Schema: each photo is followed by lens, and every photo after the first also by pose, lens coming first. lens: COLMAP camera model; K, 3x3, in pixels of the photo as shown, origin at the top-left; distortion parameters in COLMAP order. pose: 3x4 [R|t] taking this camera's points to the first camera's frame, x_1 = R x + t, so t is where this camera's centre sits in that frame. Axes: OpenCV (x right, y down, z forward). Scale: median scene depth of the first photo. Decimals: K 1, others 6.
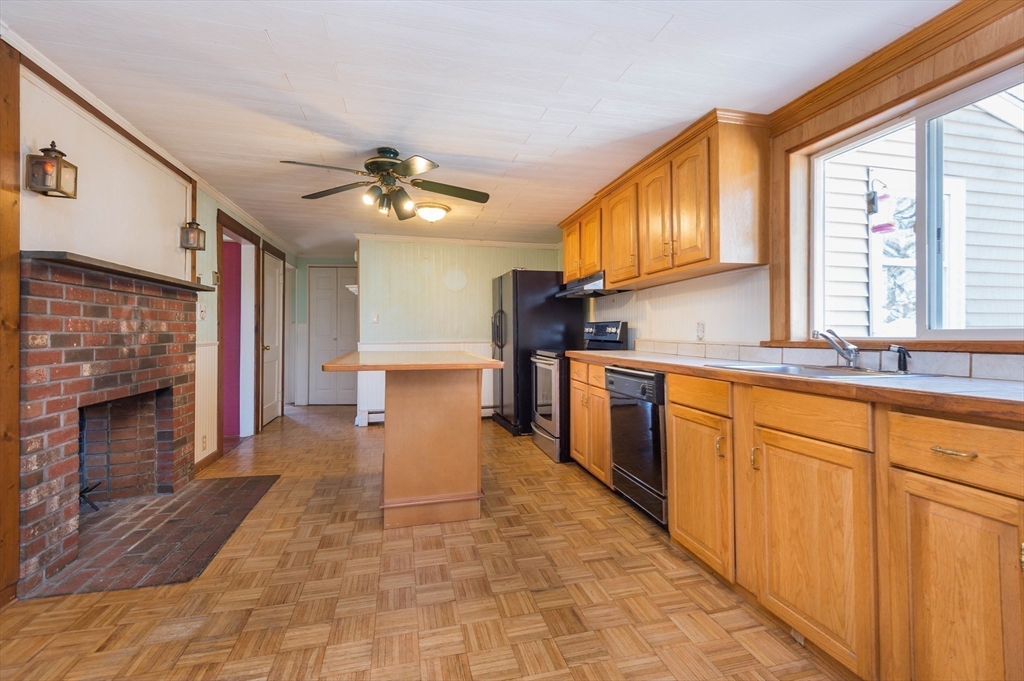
lens RADIAL K [[459.3, 0, 517.3], [0, 459.3, 332.0], [0, 0, 1]] dist [0.020618, -0.004748]
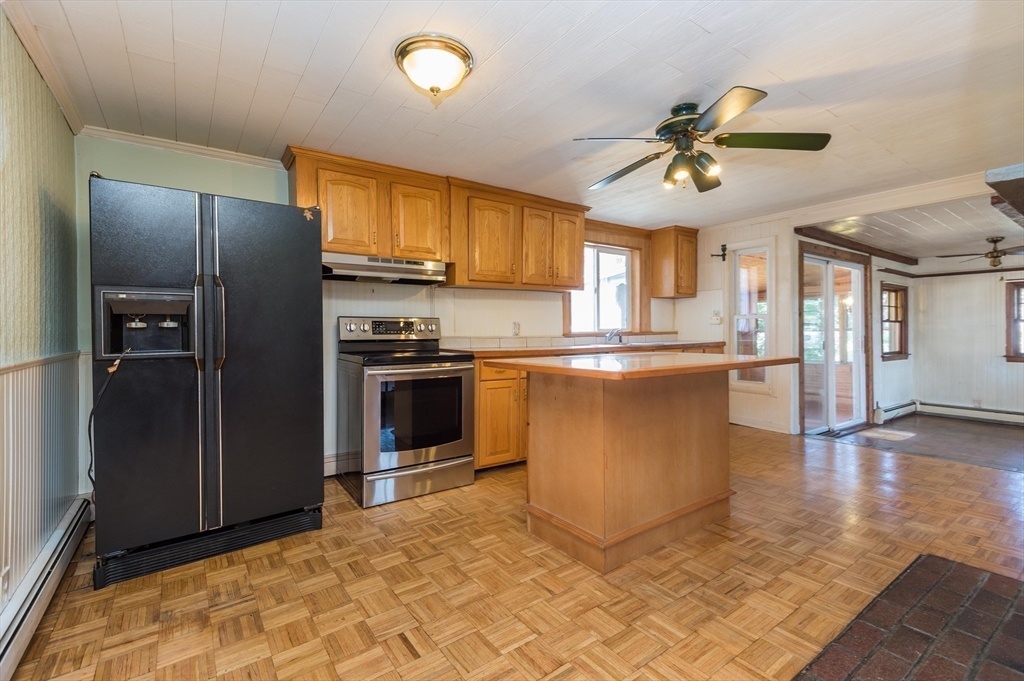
lens RADIAL K [[459.3, 0, 538.7], [0, 459.3, 336.1], [0, 0, 1]] dist [0.020618, -0.004748]
pose [[-0.399843, -0.003403, 0.916577, -1.094147], [0.008540, 0.999936, 0.007438, 0.013614], [-0.916544, 0.010801, -0.399788, 1.851299]]
